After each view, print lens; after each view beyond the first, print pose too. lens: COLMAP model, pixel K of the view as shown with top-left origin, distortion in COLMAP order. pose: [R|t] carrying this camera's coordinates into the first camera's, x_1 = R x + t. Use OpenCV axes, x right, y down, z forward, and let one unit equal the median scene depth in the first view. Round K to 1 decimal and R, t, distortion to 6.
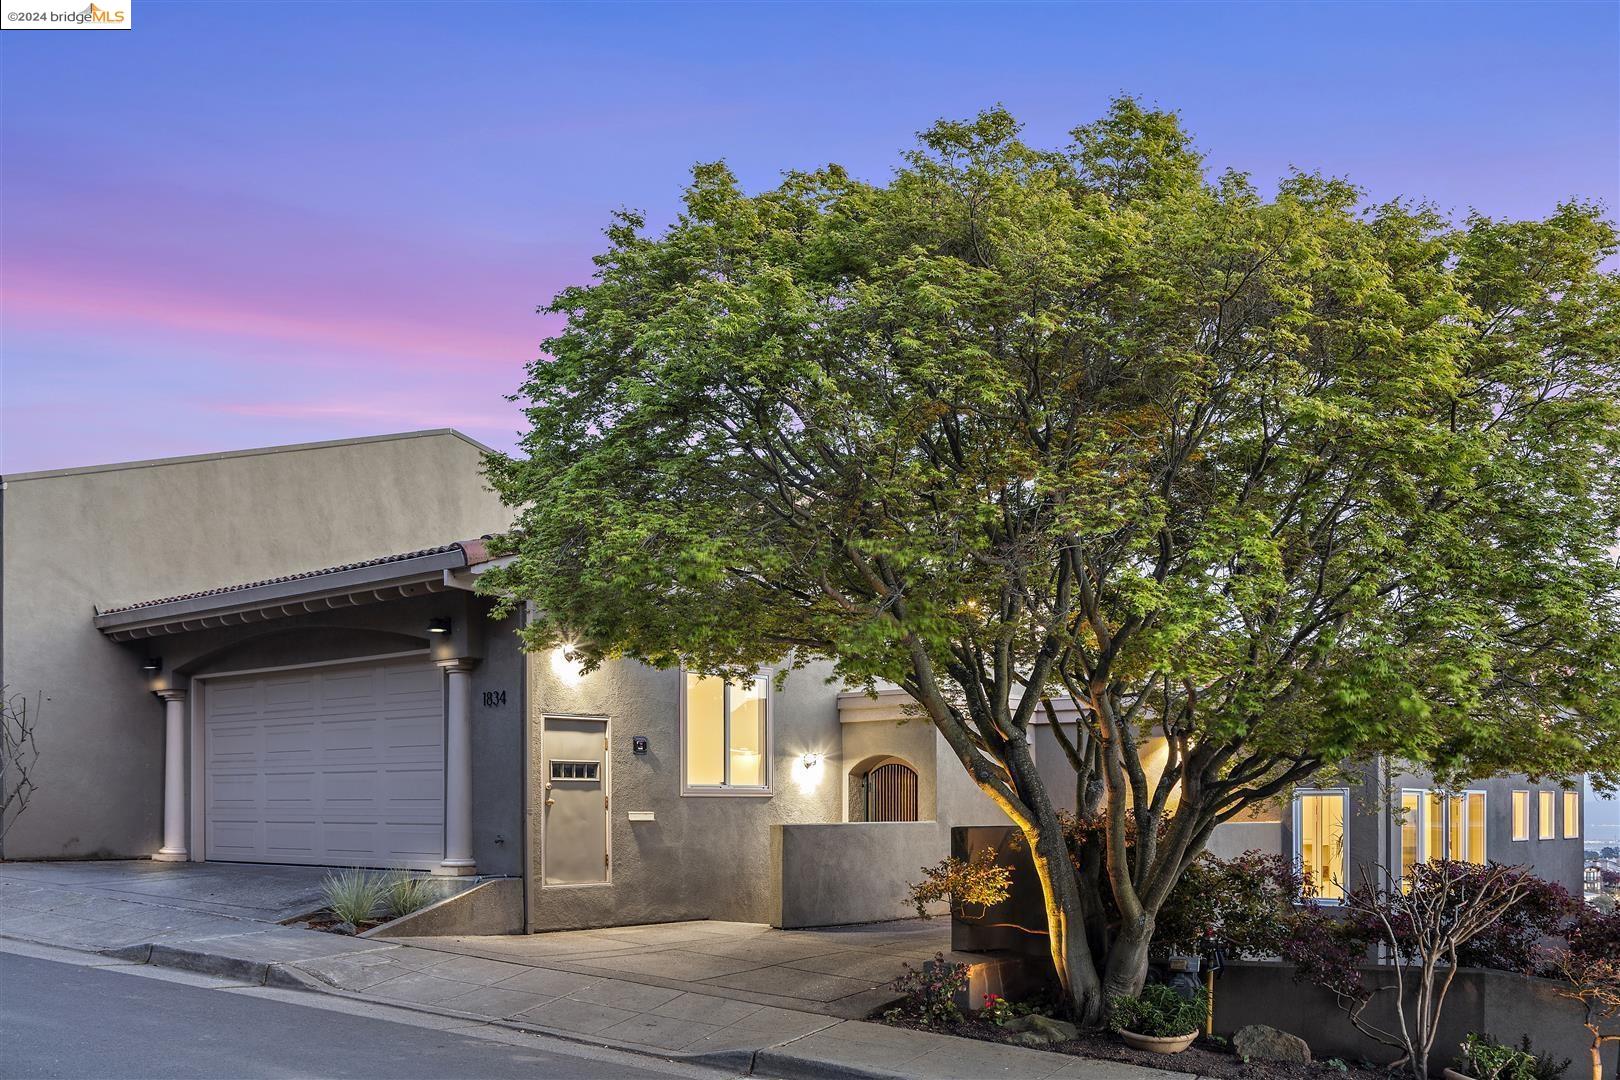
lens RADIAL K [[1650.5, 0, 810.0], [0, 1650.5, 540.0], [0, 0, 1]] dist [0.001034, 0.001956]
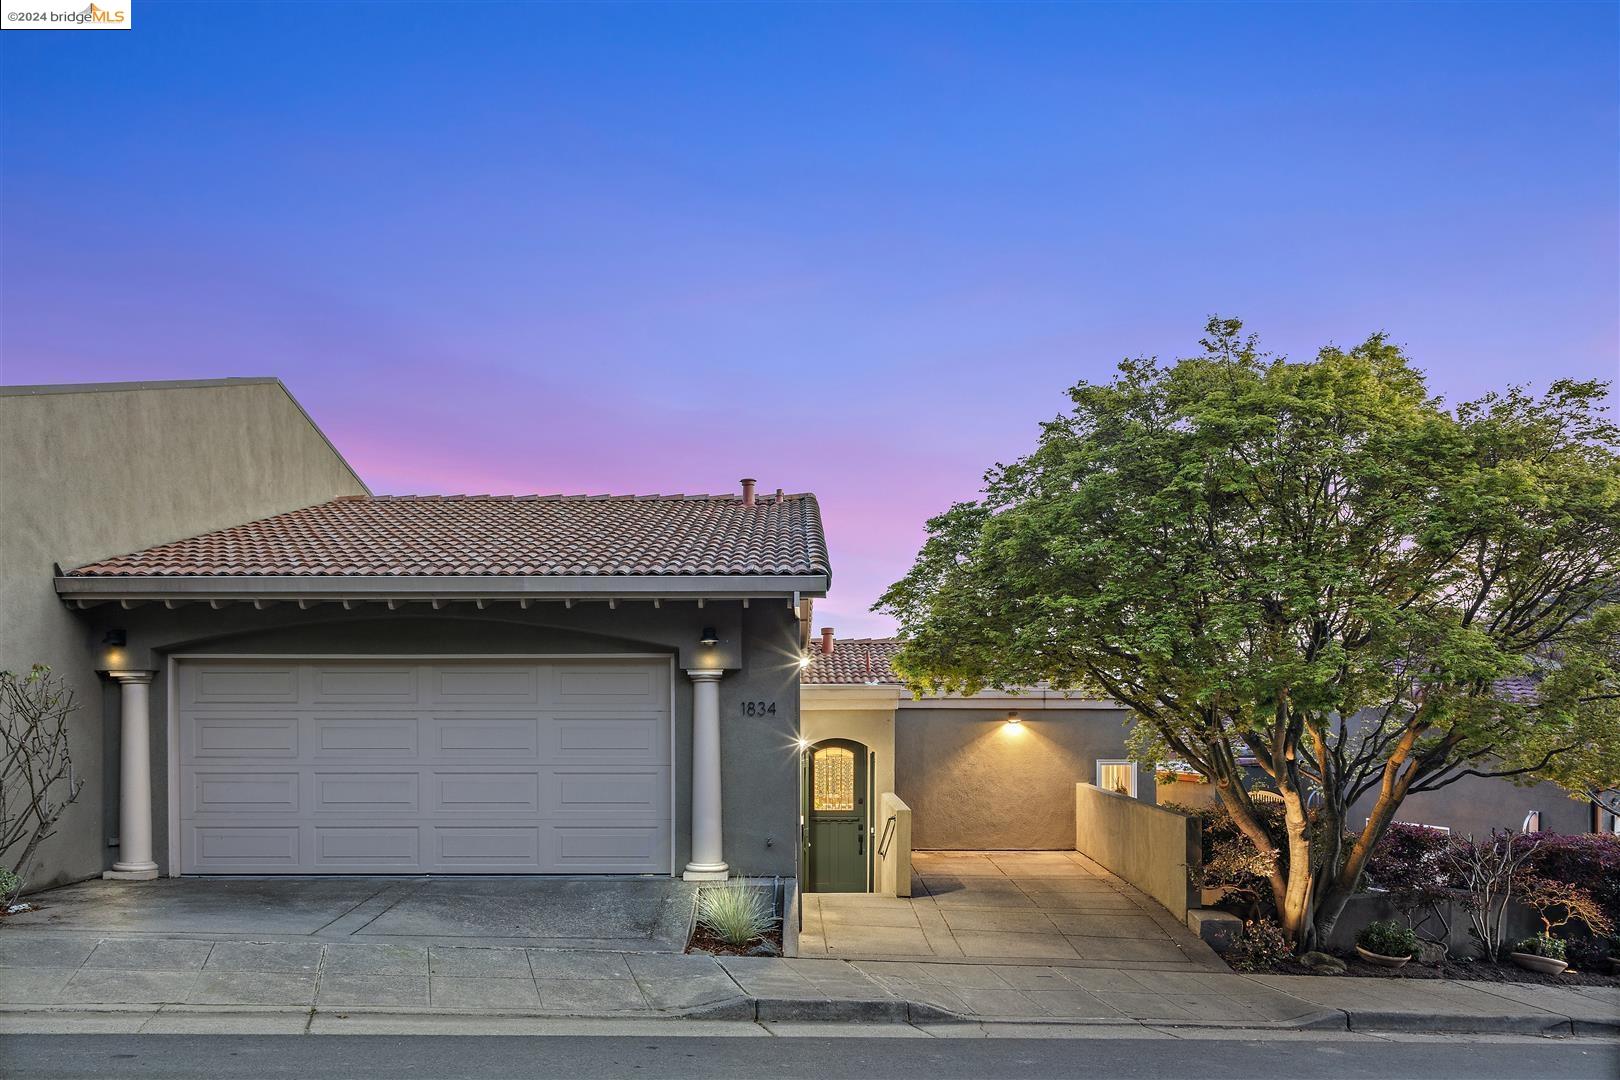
lens RADIAL K [[1305.7, 0, 810.0], [0, 1305.7, 540.0], [0, 0, 1]] dist [-0.005826, -0.001285]
pose [[0.723467, 0.080389, 0.685662, -0.672948], [-0.112009, 0.993706, 0.001680, -0.014547], [-0.681211, -0.078016, 0.727918, 0.340710]]
